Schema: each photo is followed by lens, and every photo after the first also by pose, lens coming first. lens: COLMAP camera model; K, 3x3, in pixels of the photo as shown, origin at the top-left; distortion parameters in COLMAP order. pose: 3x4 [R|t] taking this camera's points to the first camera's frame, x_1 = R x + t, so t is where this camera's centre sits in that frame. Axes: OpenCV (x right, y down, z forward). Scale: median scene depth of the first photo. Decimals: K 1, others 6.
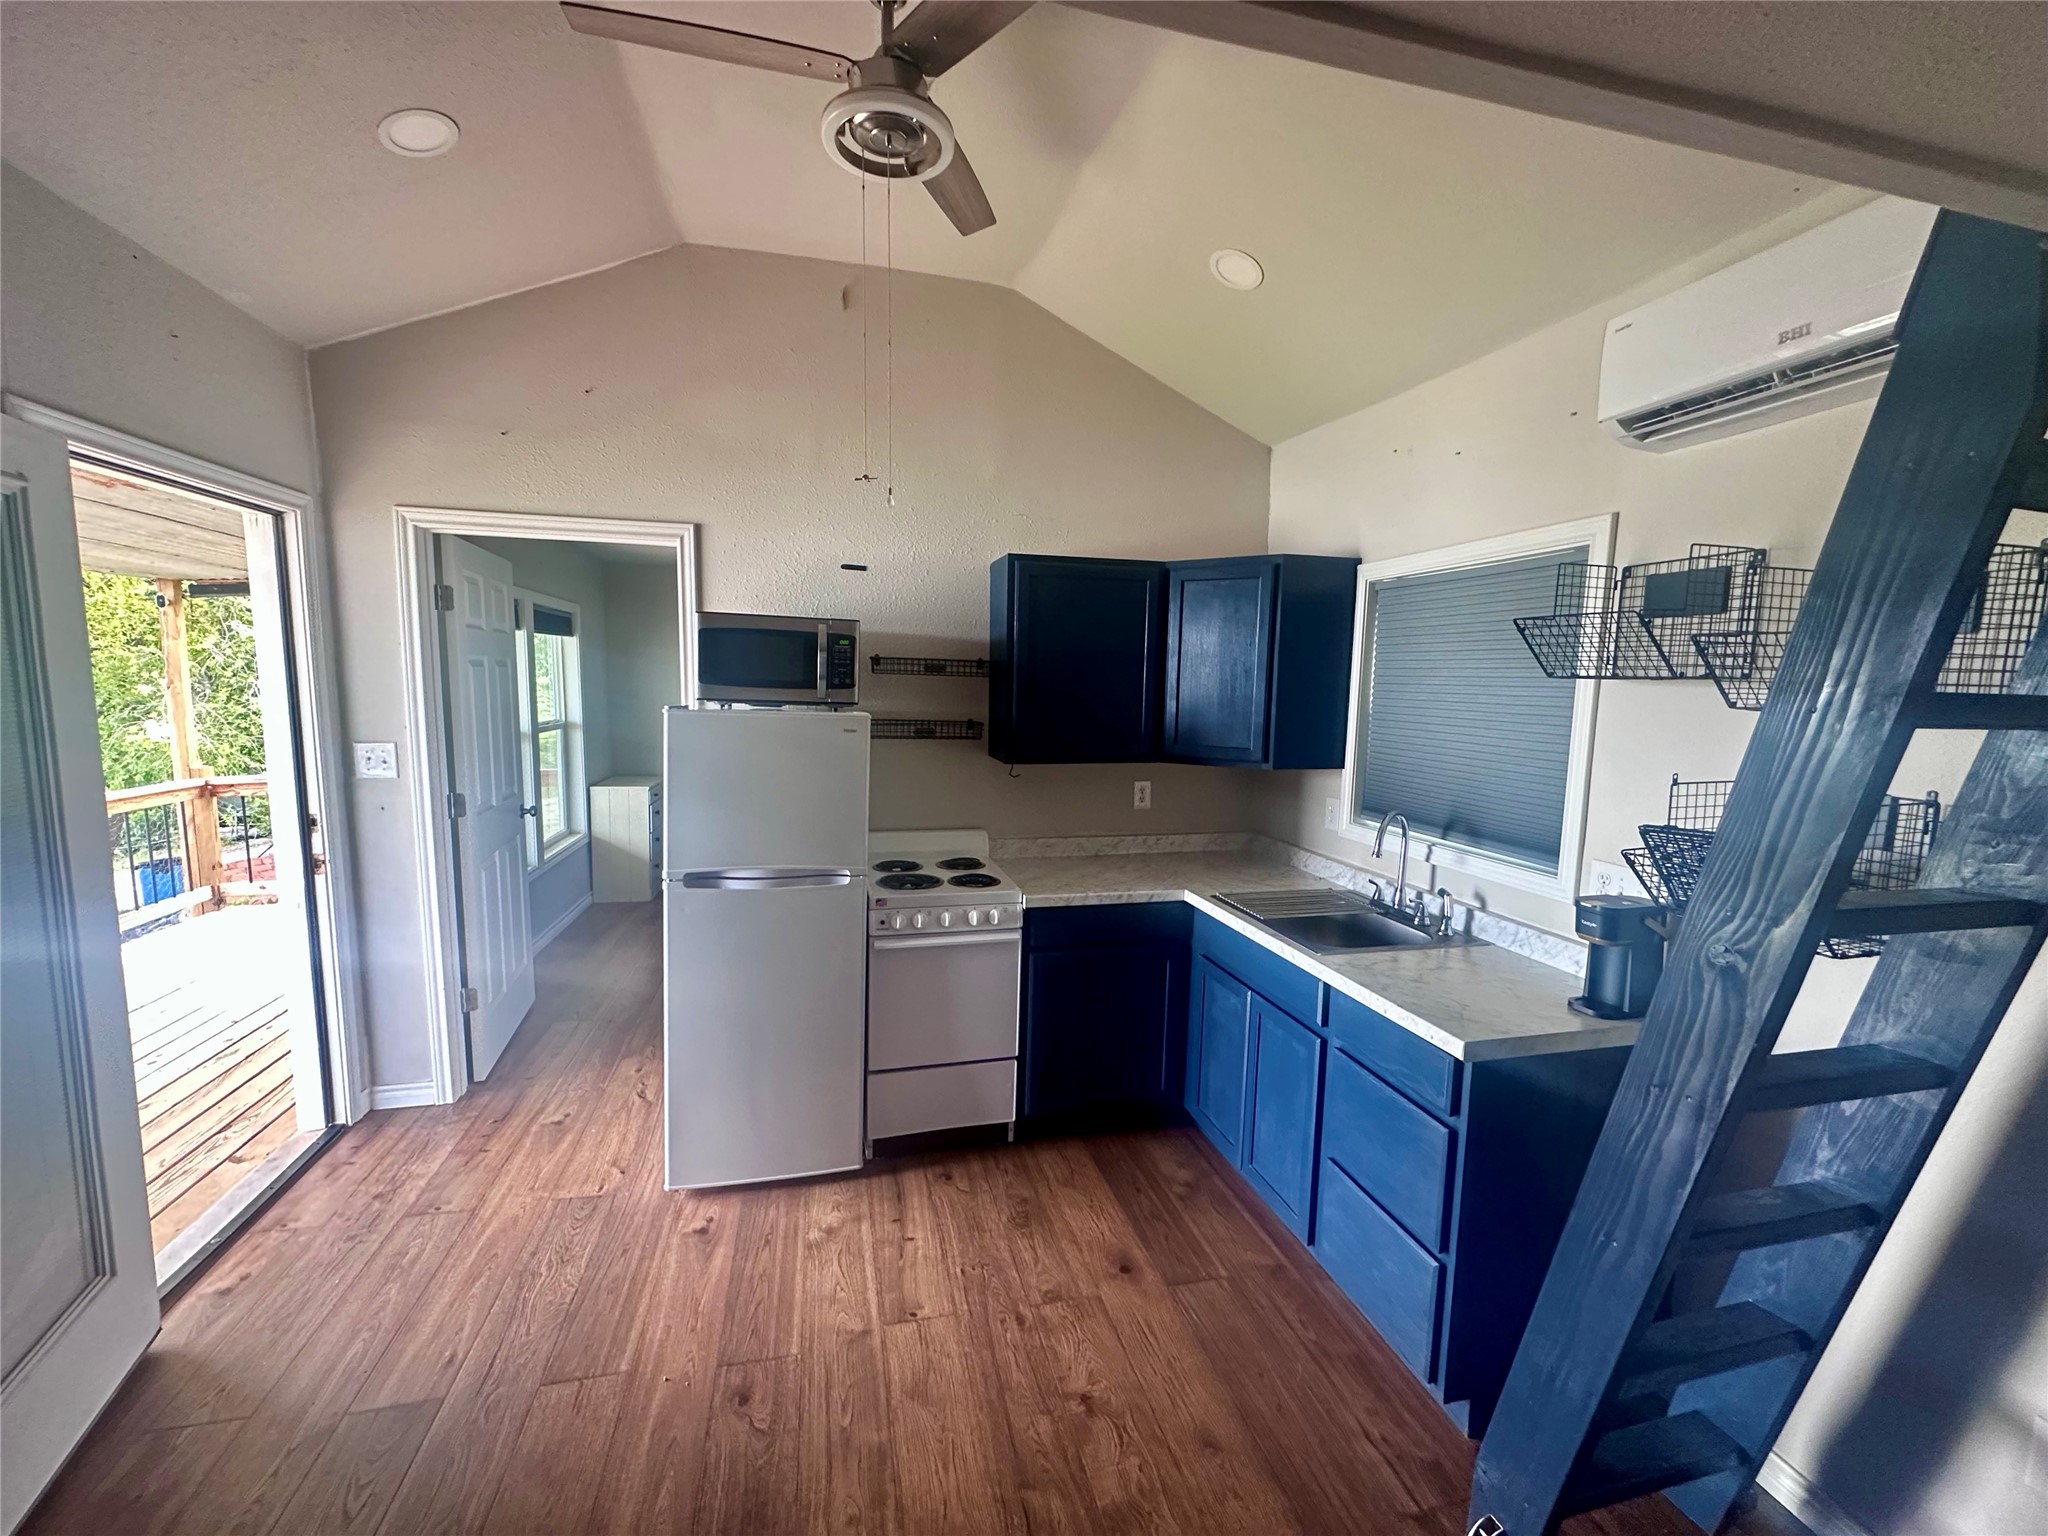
lens RADIAL K [[815.6, 0, 1019.0], [0, 815.6, 768.5], [0, 0, 1]] dist [-0.005746, 0.000298]
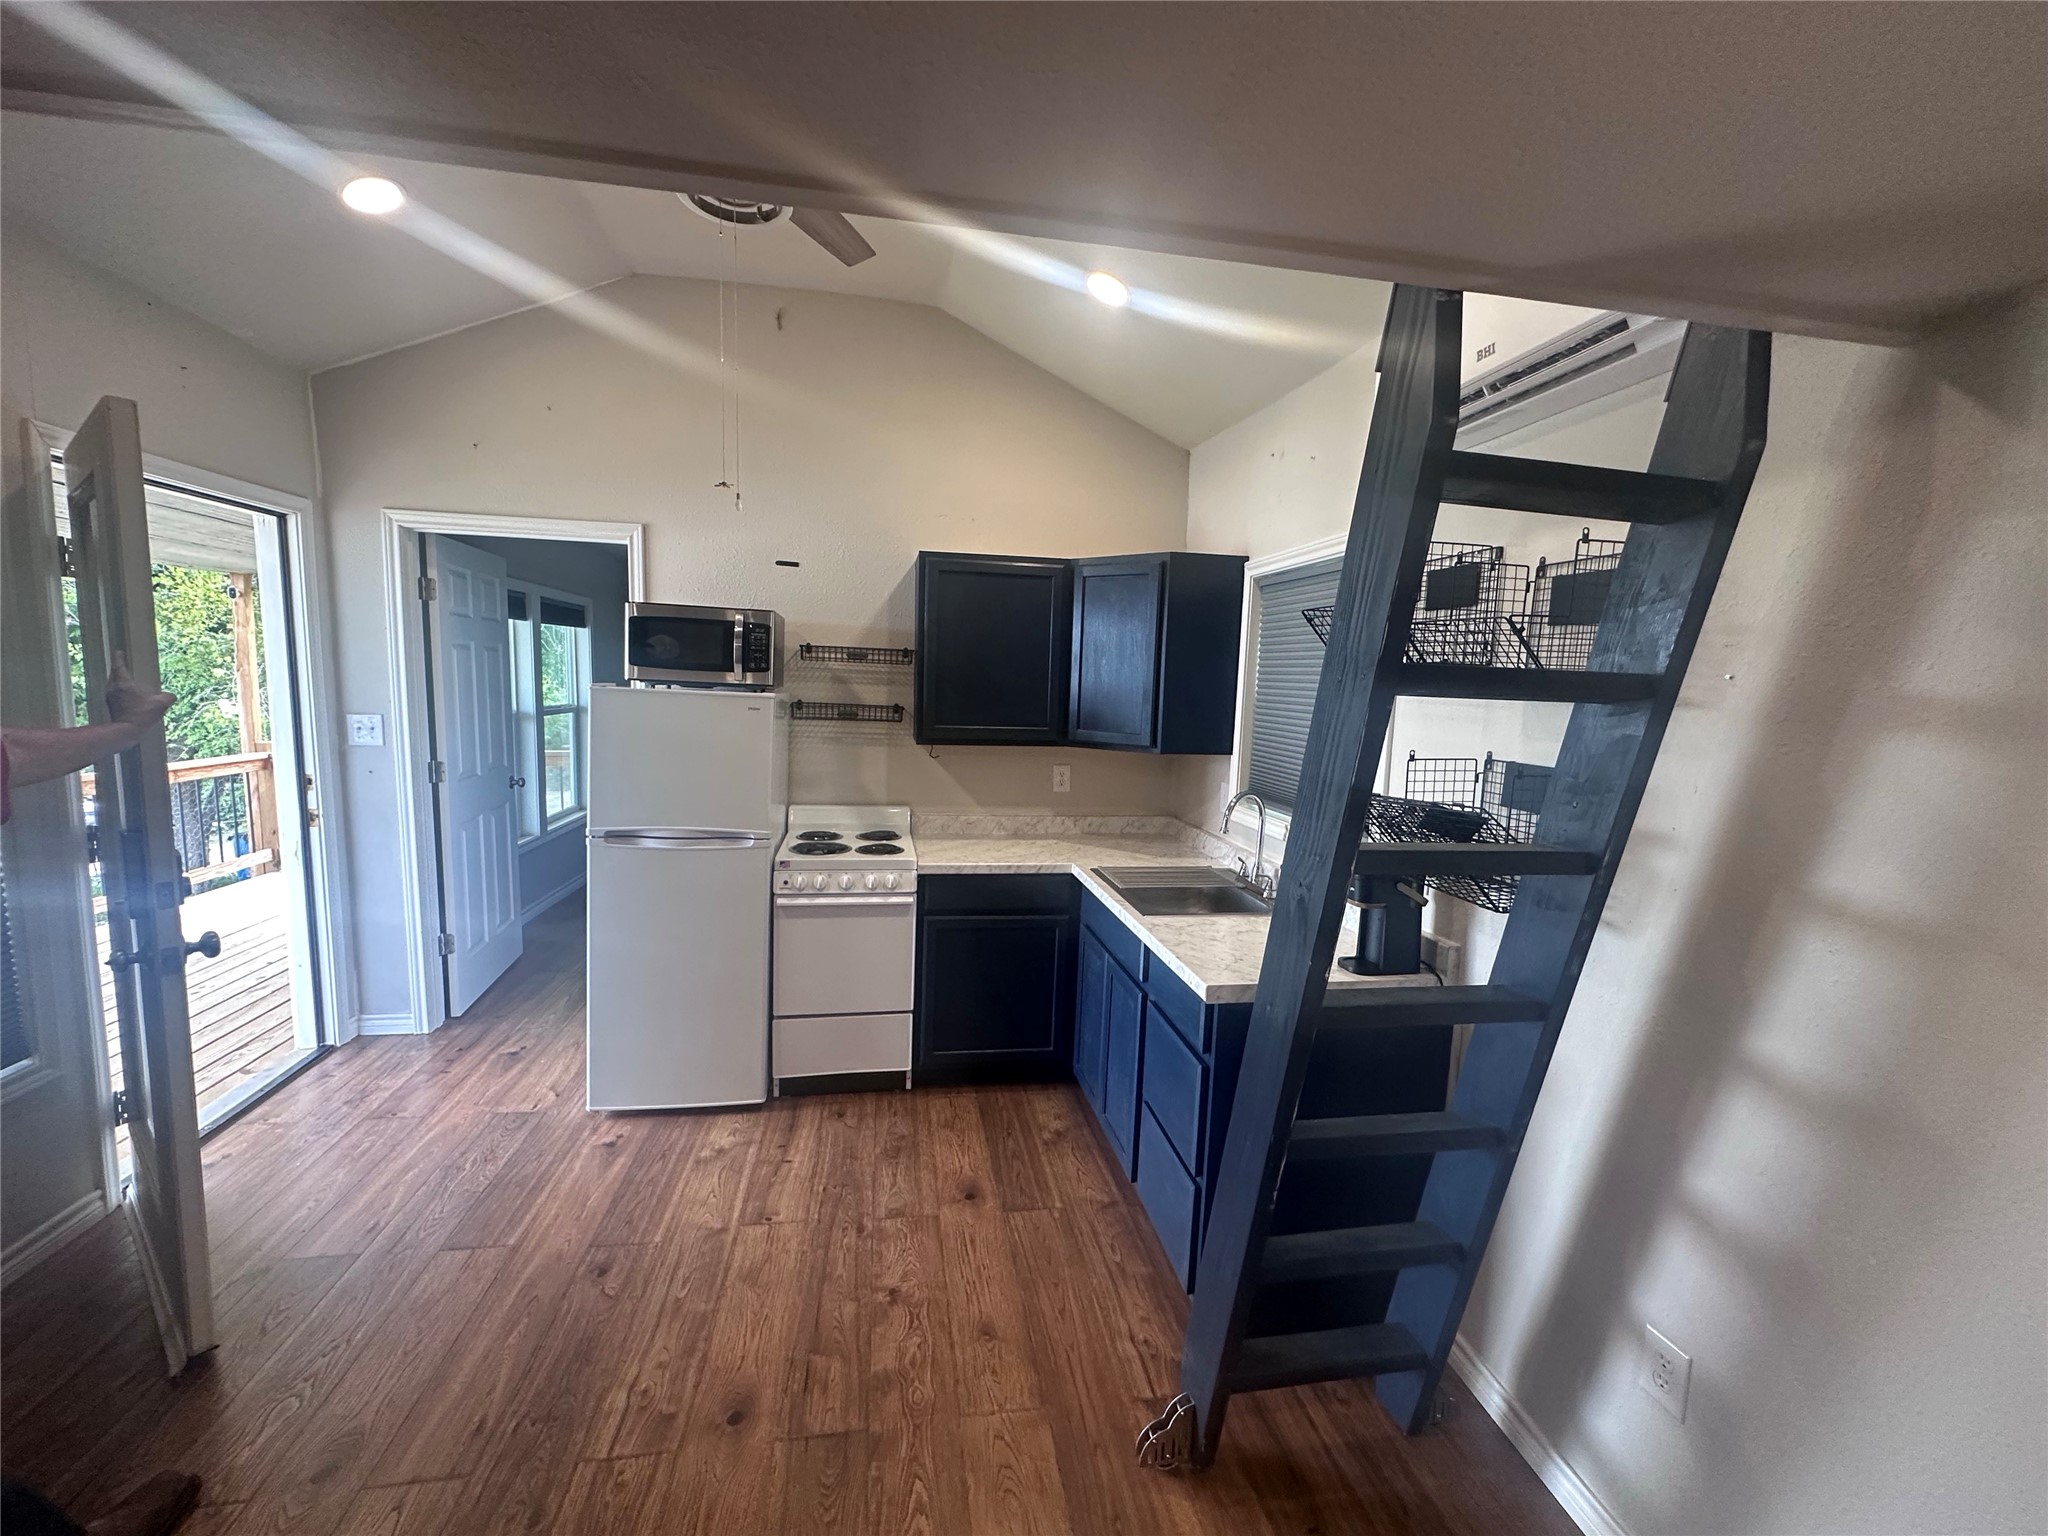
lens RADIAL K [[815.6, 0, 1023.6], [0, 815.6, 769.7], [0, 0, 1]] dist [-0.005746, 0.000298]
pose [[0.997403, 0.020600, -0.069015, 0.226877], [-0.020530, 0.999788, 0.001725, 0.026105], [0.069036, -0.000303, 0.997614, -0.086286]]
